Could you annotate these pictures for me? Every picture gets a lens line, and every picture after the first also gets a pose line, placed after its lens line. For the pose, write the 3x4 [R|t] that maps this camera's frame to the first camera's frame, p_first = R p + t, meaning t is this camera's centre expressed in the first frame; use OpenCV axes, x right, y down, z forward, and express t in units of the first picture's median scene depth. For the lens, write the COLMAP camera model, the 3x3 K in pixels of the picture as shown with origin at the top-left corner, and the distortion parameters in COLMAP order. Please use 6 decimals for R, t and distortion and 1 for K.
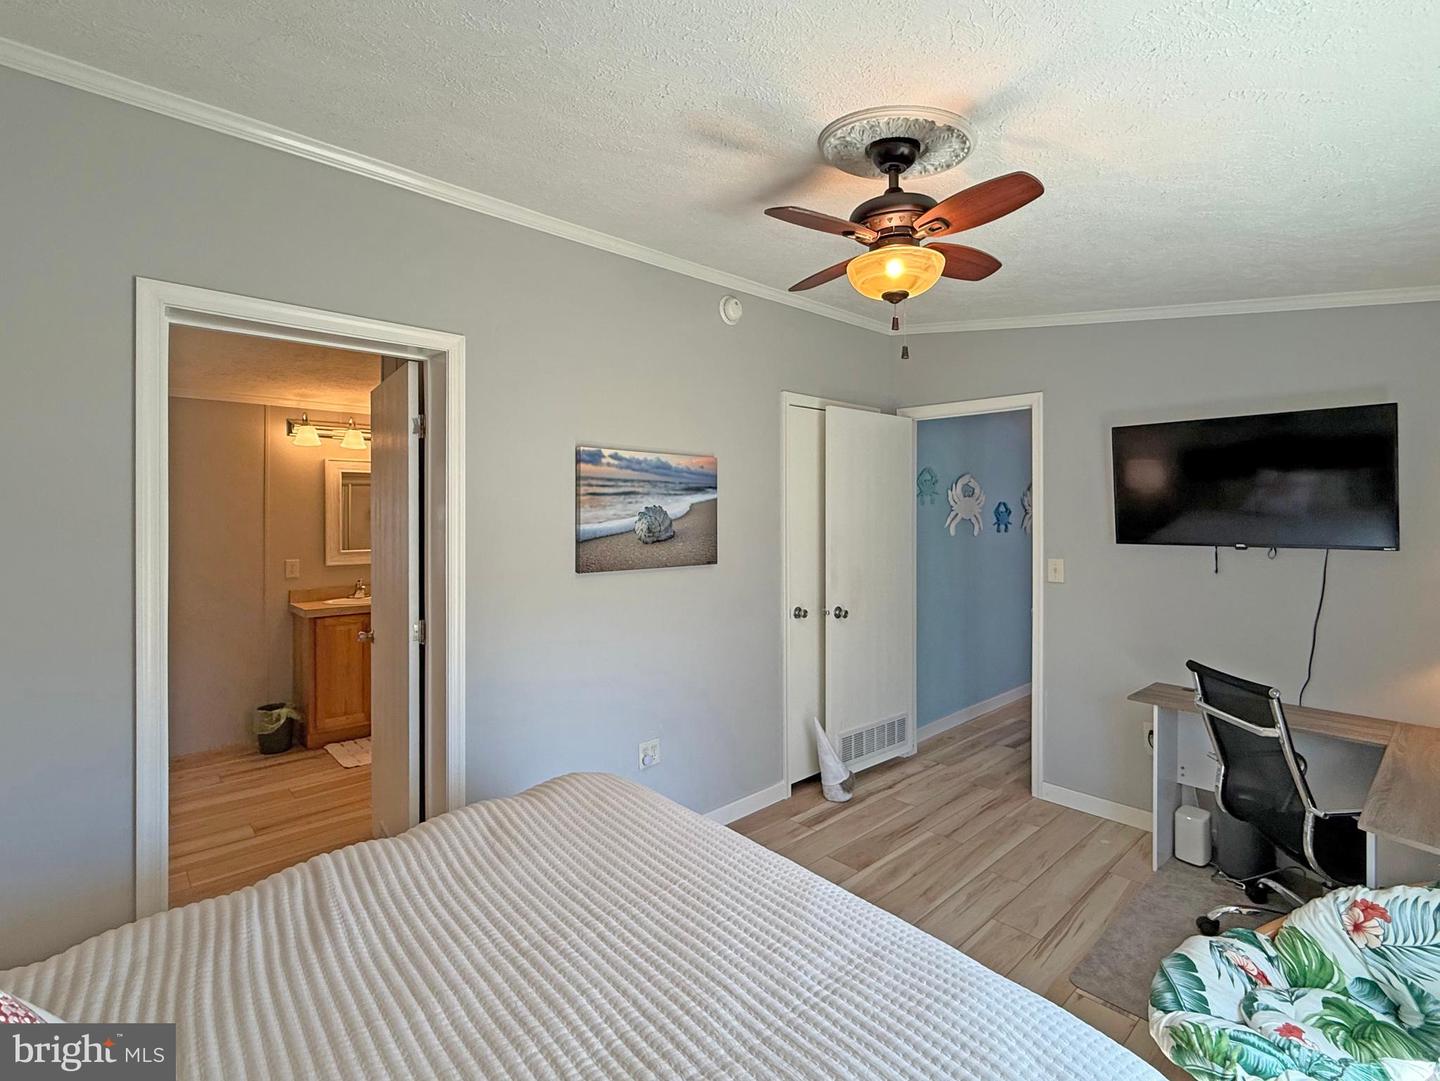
lens RADIAL K [[673.0, 0, 717.0], [0, 673.0, 512.4], [0, 0, 1]] dist [-0.000952, -0.000080]
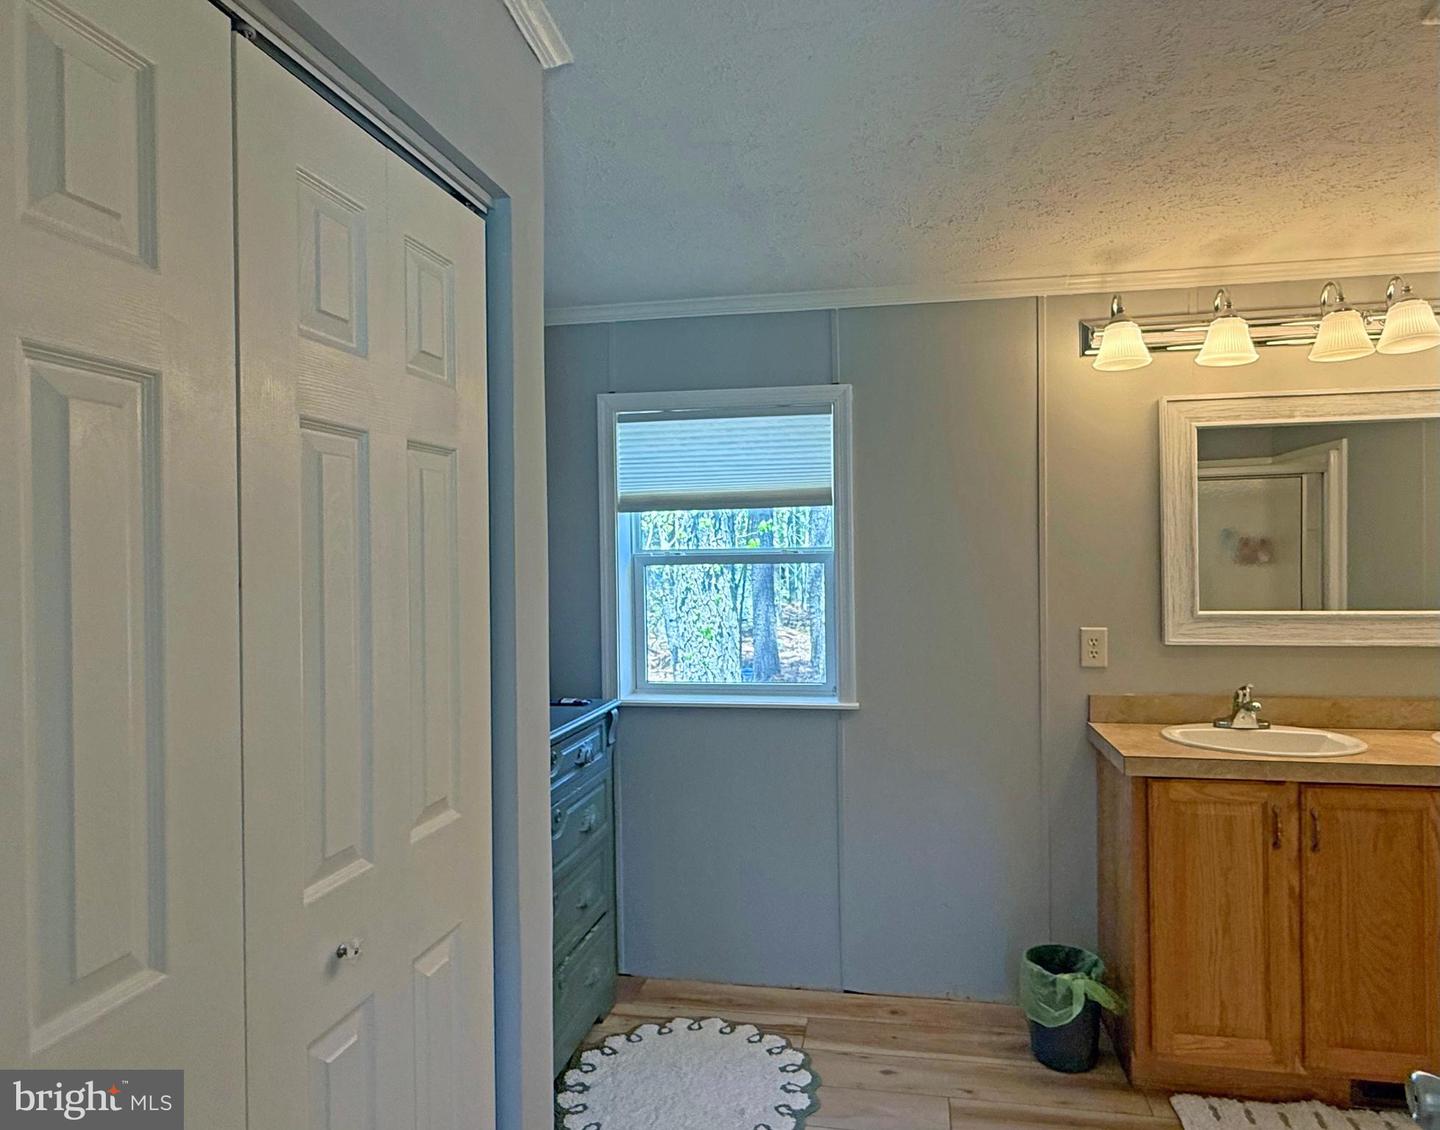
lens RADIAL K [[967.9, 0, 720.0], [0, 967.9, 565.0], [0, 0, 1]] dist [0.001423, 0.001641]
pose [[0.593206, -0.006625, -0.805023, -0.272692], [0.012610, 0.999920, 0.001063, 0.025787], [0.804952, -0.010782, 0.593242, 0.438206]]
